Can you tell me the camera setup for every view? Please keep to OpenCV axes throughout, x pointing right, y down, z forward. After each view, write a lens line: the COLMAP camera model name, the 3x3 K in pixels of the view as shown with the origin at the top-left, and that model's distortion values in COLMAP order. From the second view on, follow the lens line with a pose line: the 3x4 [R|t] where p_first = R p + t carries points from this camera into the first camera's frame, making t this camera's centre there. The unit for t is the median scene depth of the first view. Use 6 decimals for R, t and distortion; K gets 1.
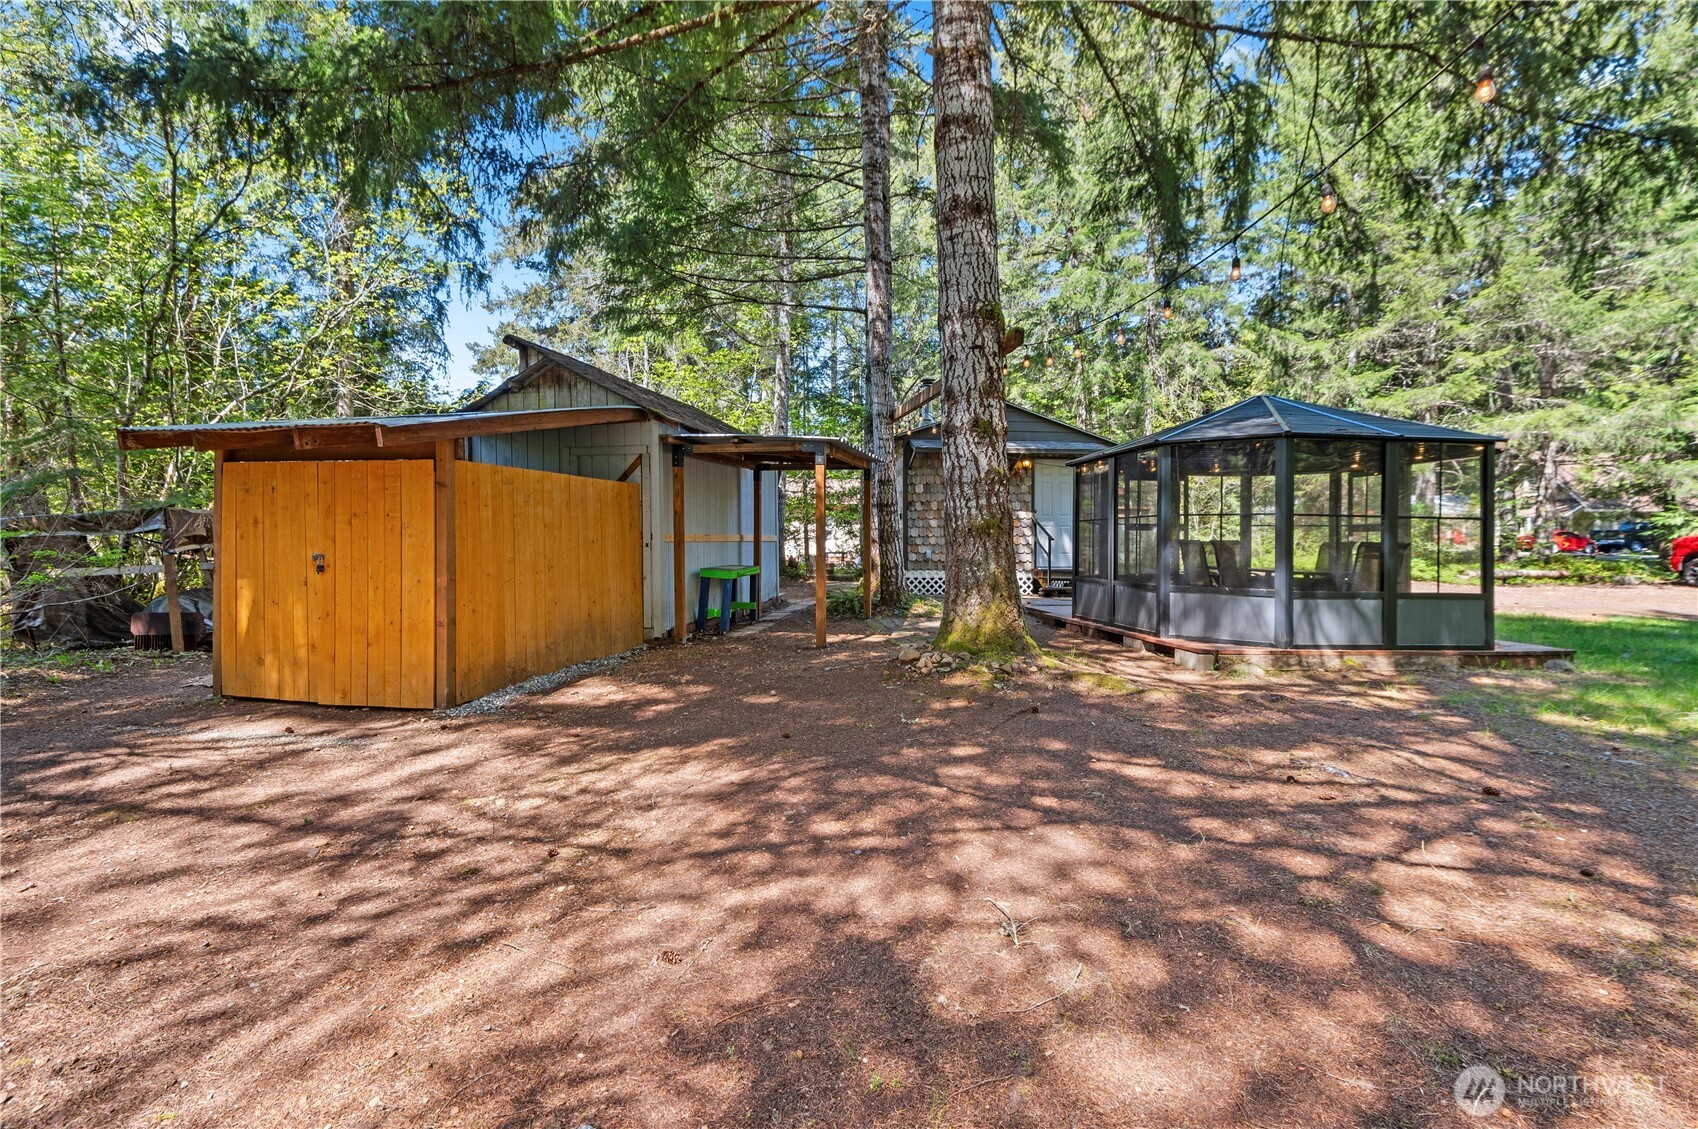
lens RADIAL K [[772.3, 0, 849.6], [0, 772.3, 559.4], [0, 0, 1]] dist [0.014292, -0.003451]
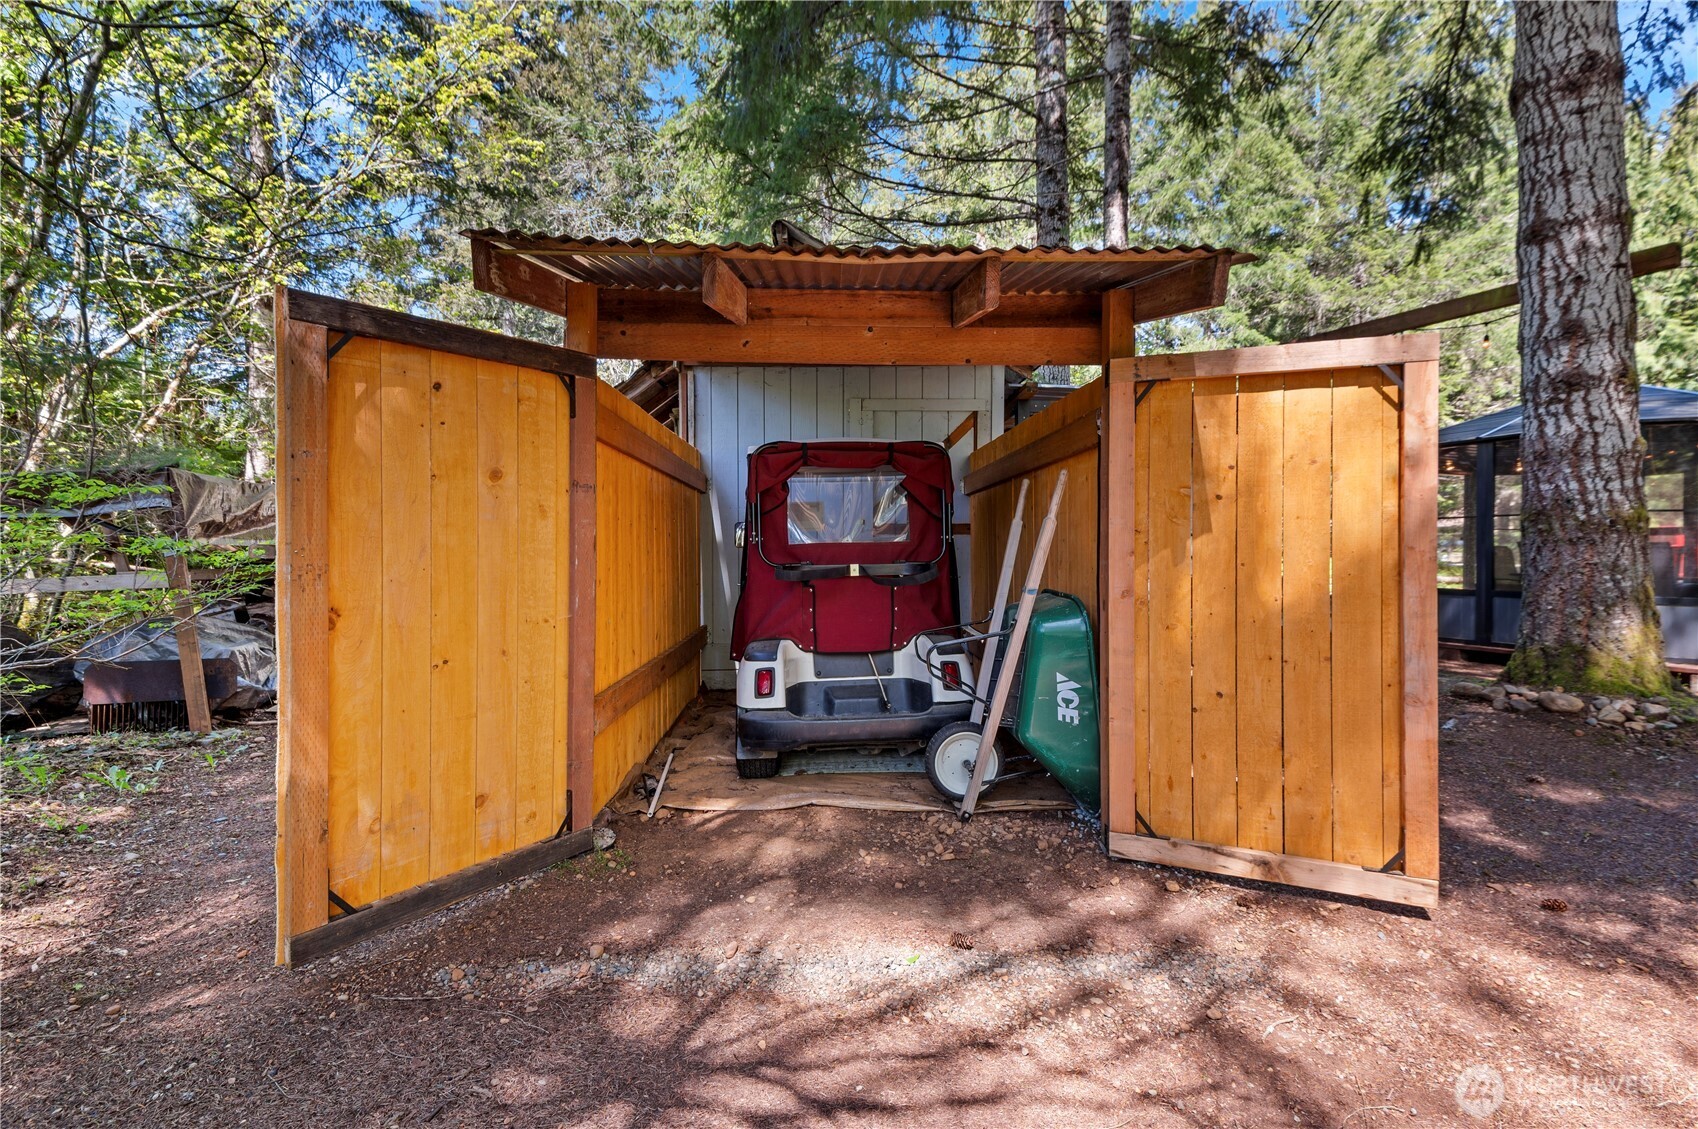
lens RADIAL K [[772.3, 0, 848.6], [0, 772.3, 572.3], [0, 0, 1]] dist [0.014292, -0.003451]
pose [[0.973264, 0.001789, 0.229682, -0.689523], [-0.000587, 0.999986, -0.005301, 0.012132], [-0.229689, 0.005025, 0.973251, 0.462416]]
